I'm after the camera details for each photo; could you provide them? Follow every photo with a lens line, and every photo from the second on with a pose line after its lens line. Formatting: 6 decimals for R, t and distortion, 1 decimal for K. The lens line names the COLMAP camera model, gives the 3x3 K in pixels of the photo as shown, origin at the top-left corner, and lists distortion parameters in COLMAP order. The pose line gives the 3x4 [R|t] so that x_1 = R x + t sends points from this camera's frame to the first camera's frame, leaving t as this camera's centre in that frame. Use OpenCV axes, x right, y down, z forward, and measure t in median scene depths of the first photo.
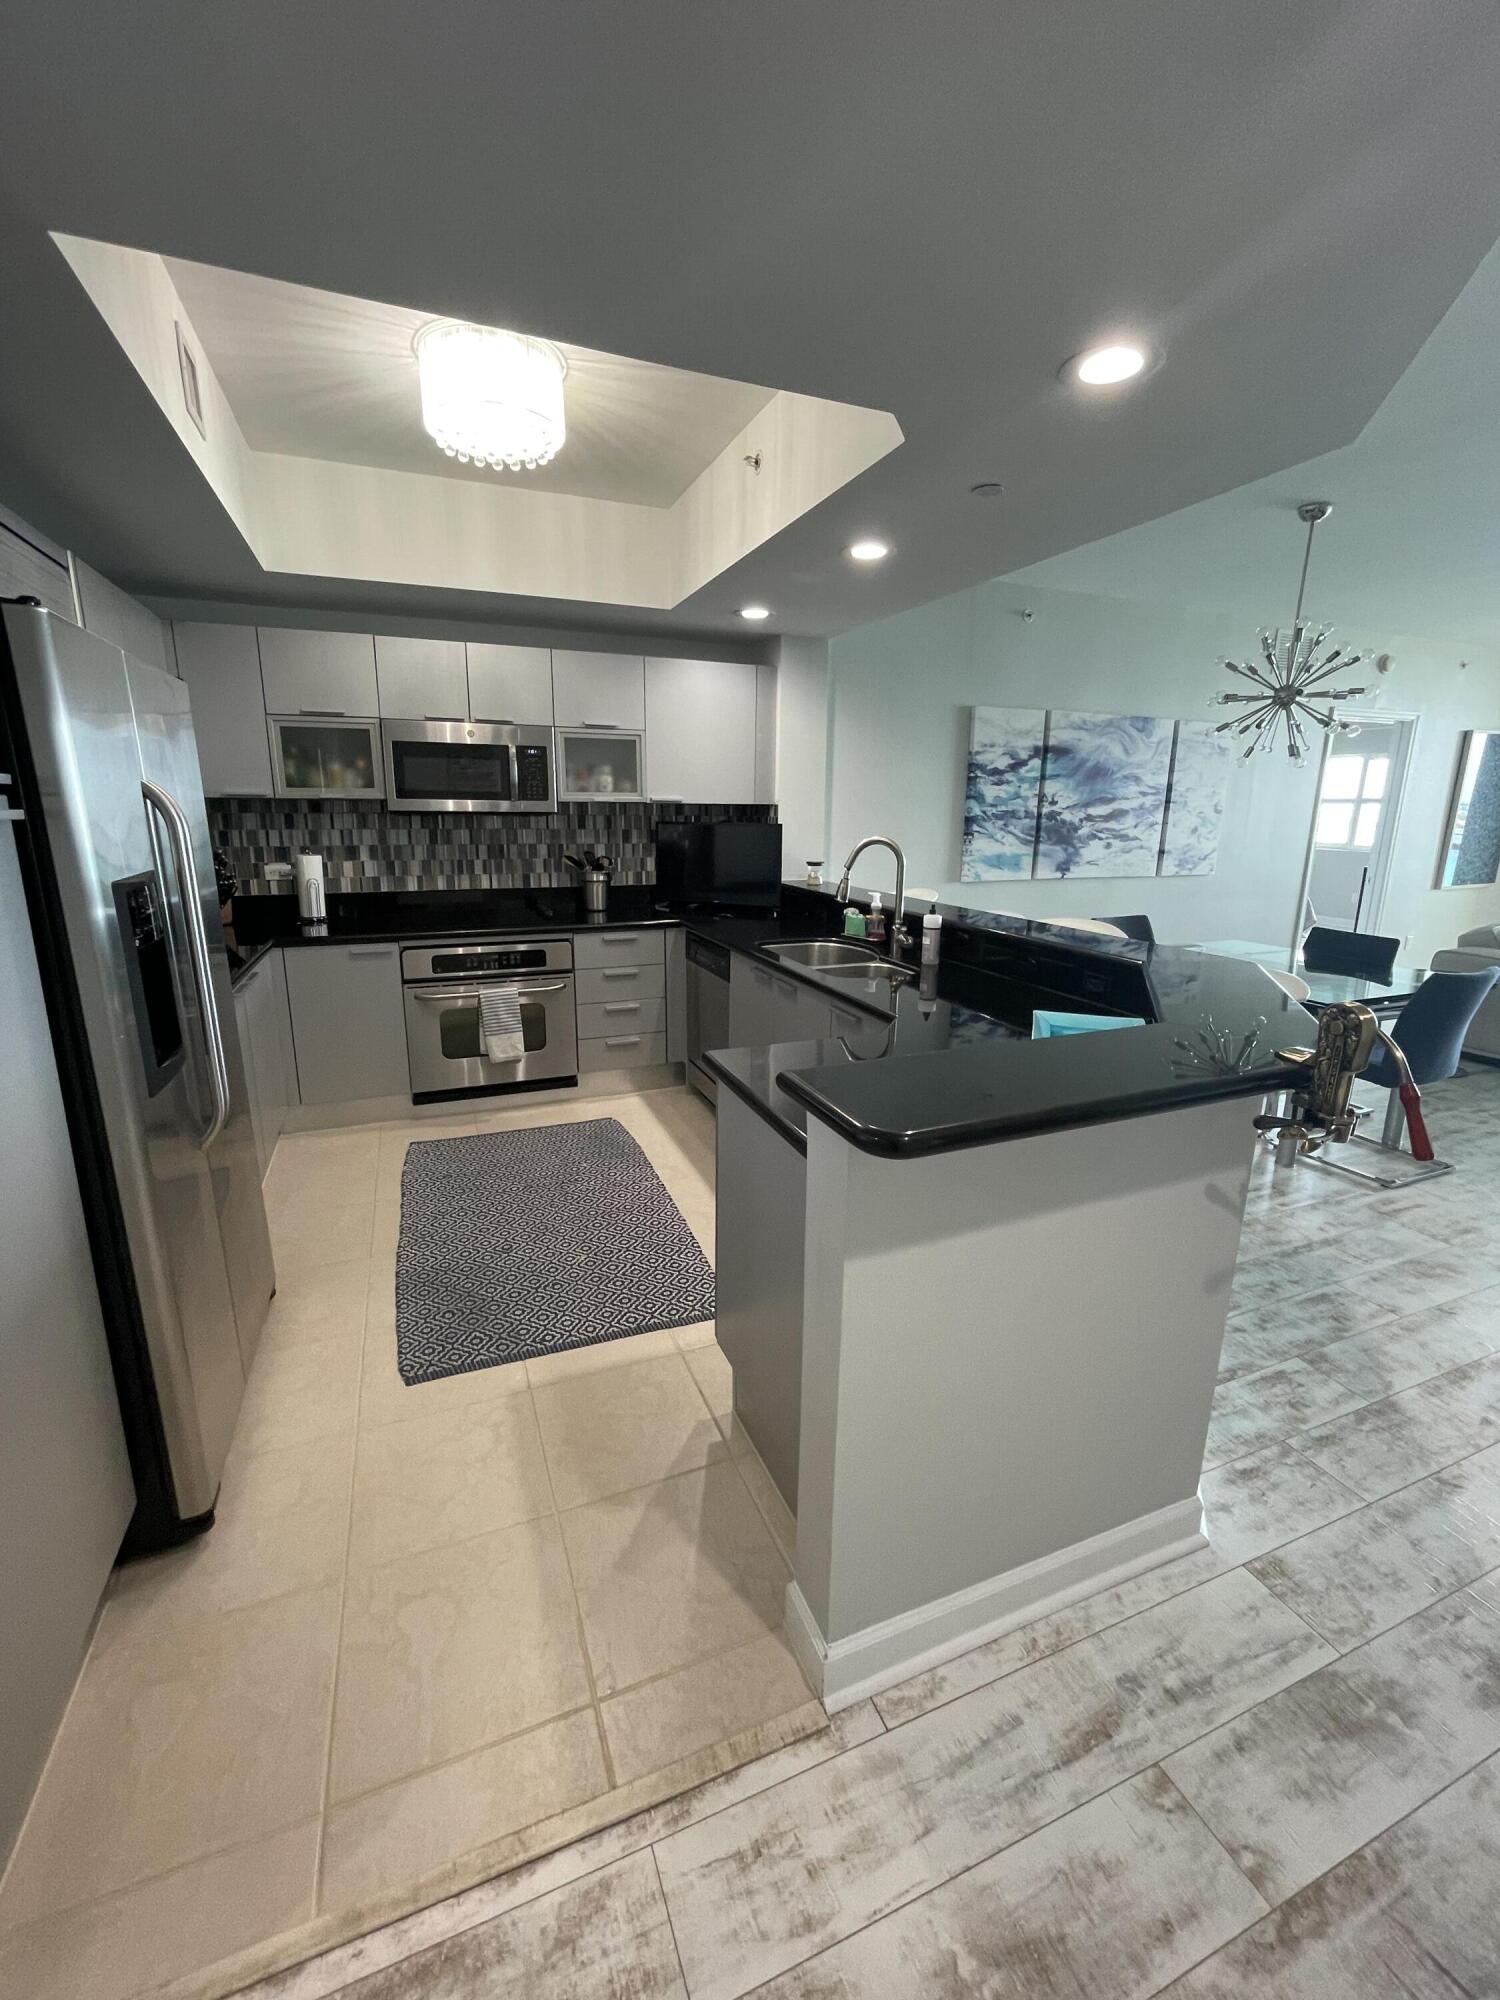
lens RADIAL K [[816.0, 0, 745.6], [0, 816.0, 987.4], [0, 0, 1]] dist [-0.000738, -0.000400]
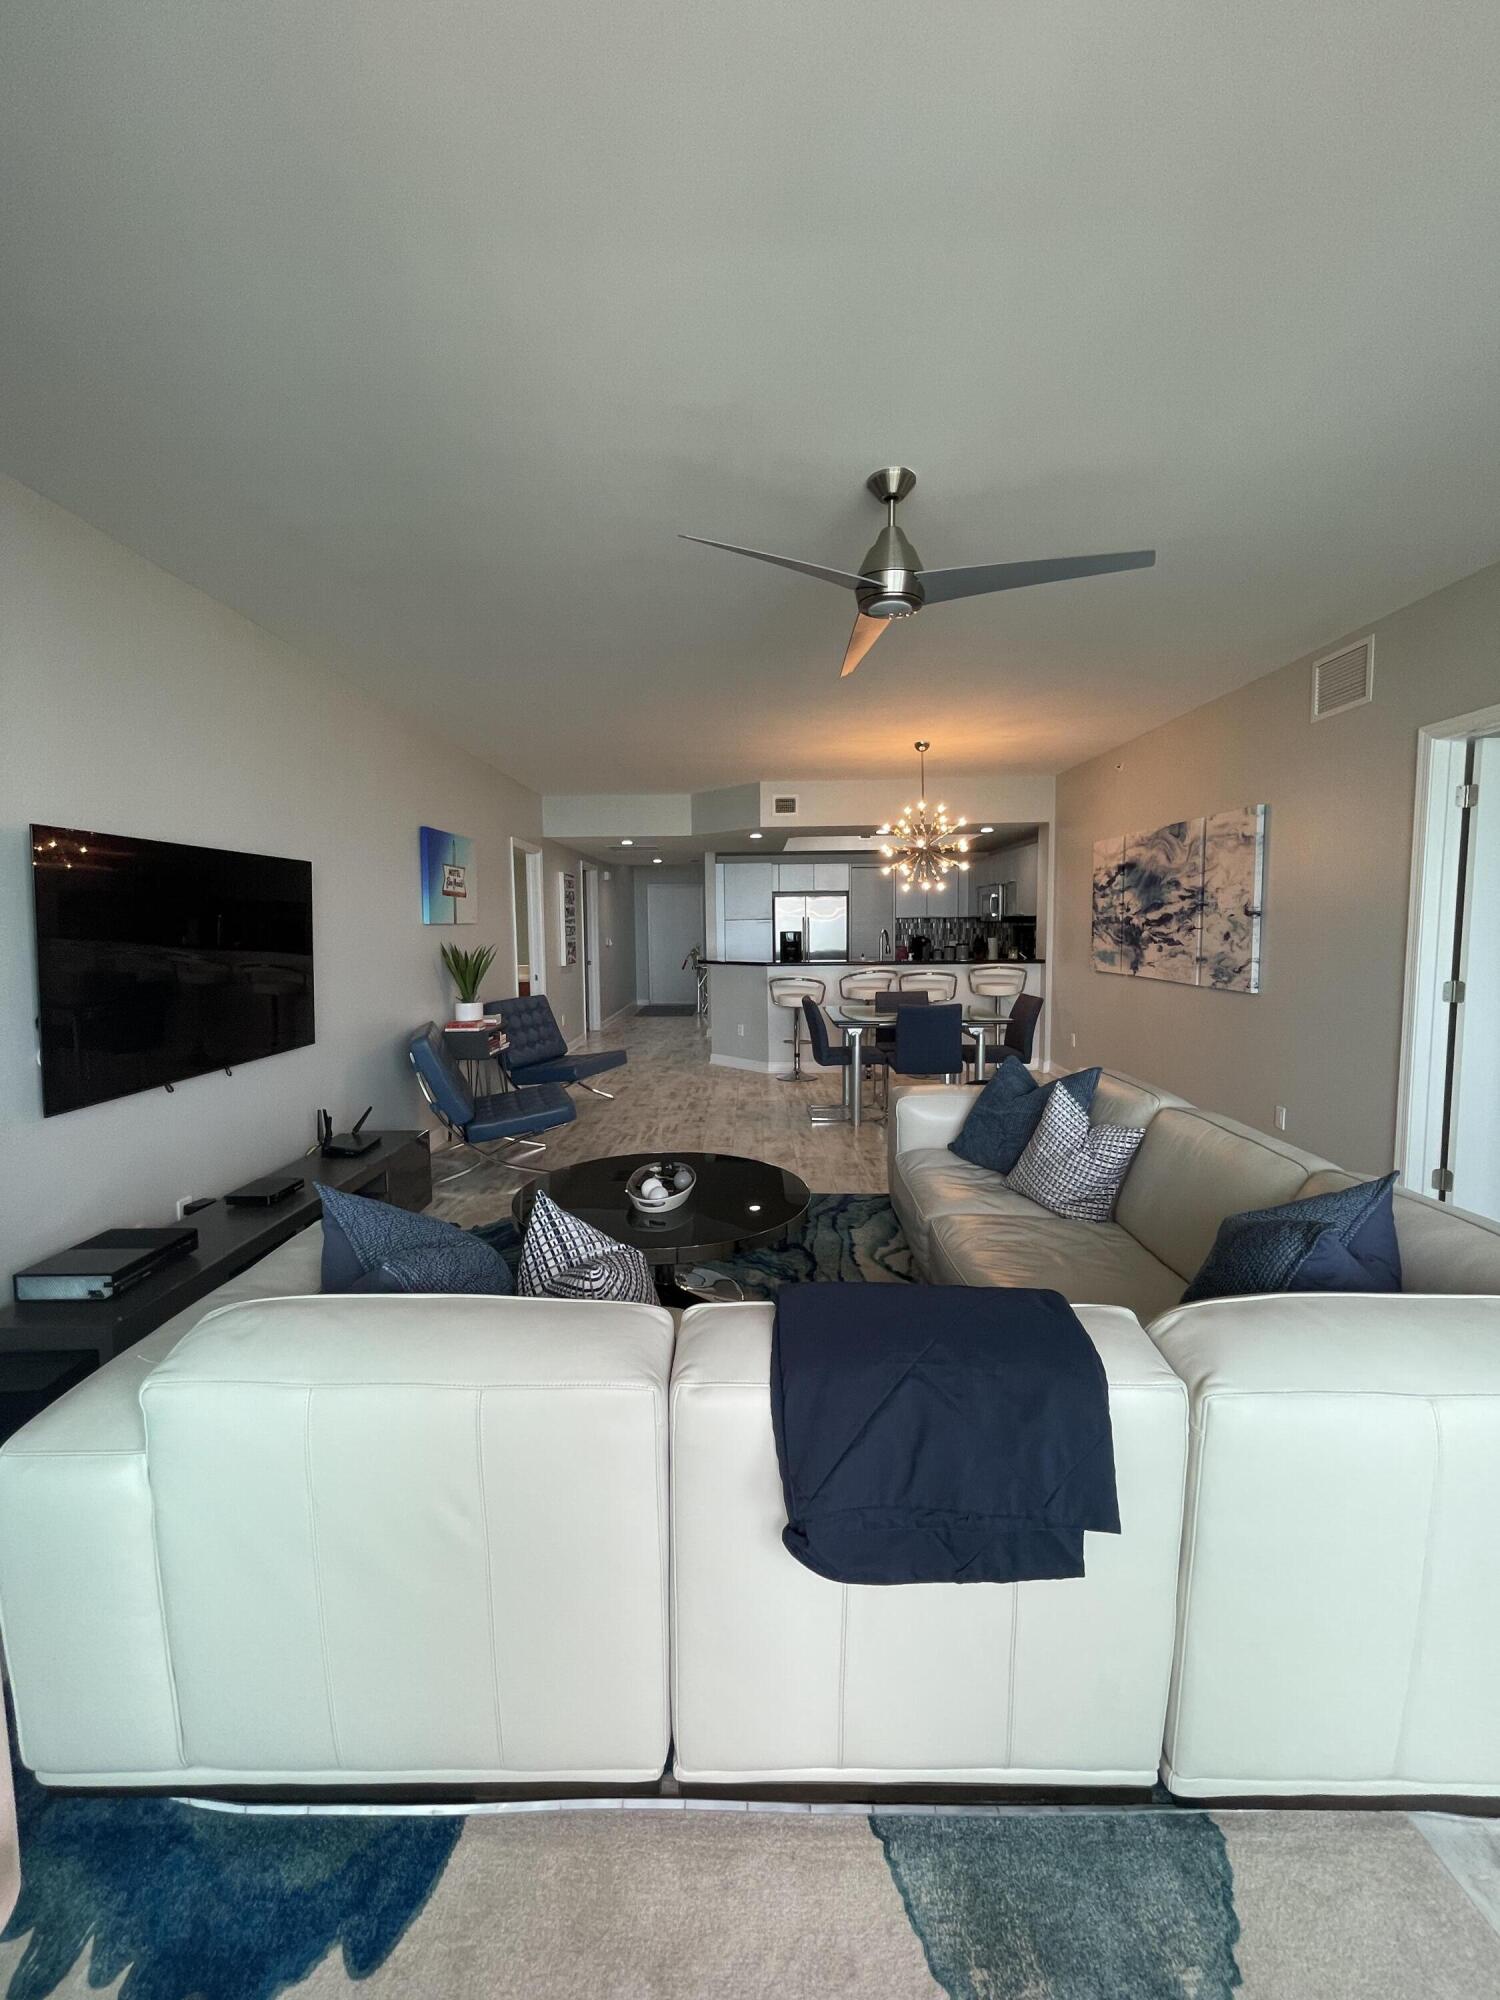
lens RADIAL K [[816.0, 0, 745.6], [0, 816.0, 987.4], [0, 0, 1]] dist [-0.000738, -0.000400]
pose [[-0.385151, 0.066987, -0.920419, 1.724841], [-0.194625, 0.969034, 0.151966, -0.196299], [0.902097, 0.237667, -0.360187, 0.986841]]
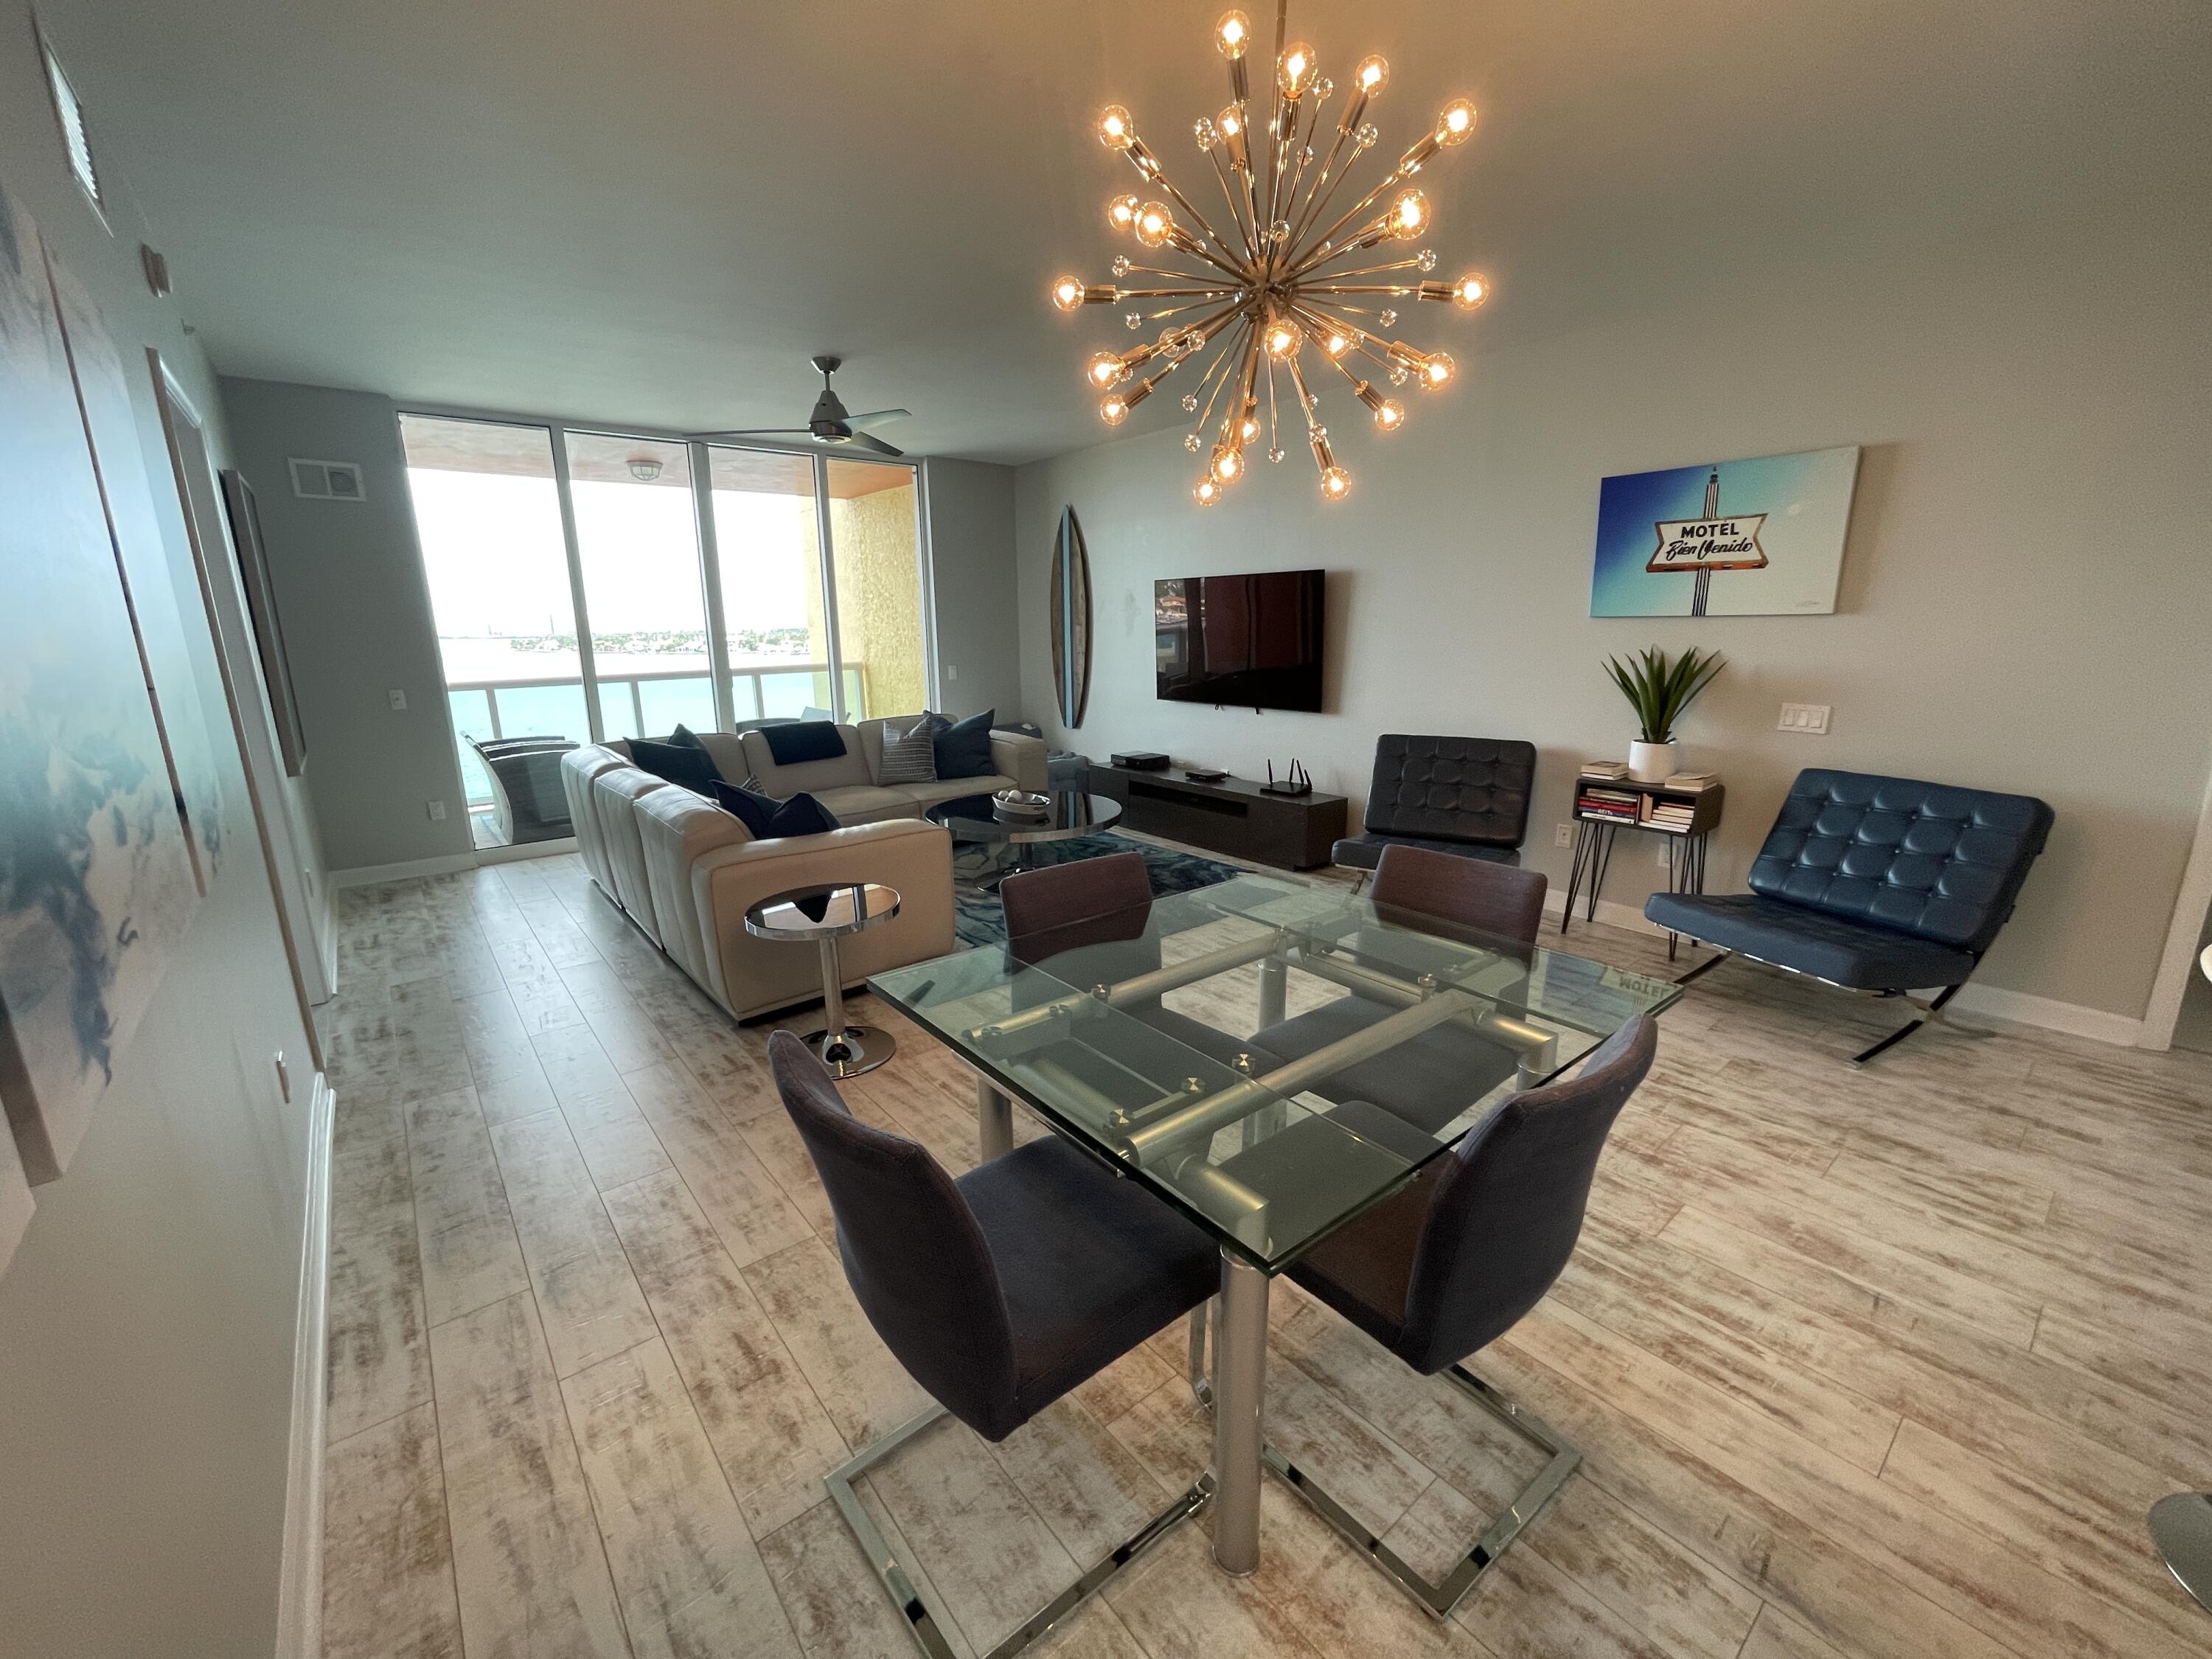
lens RADIAL K [[902.5, 0, 1094.5], [0, 902.5, 836.4], [0, 0, 1]] dist [-0.000738, -0.000400]
pose [[-0.293829, -0.229407, 0.927921, 0.198181], [0.217673, 0.929207, 0.298652, -0.200462], [-0.930743, 0.289736, -0.223092, 0.906726]]
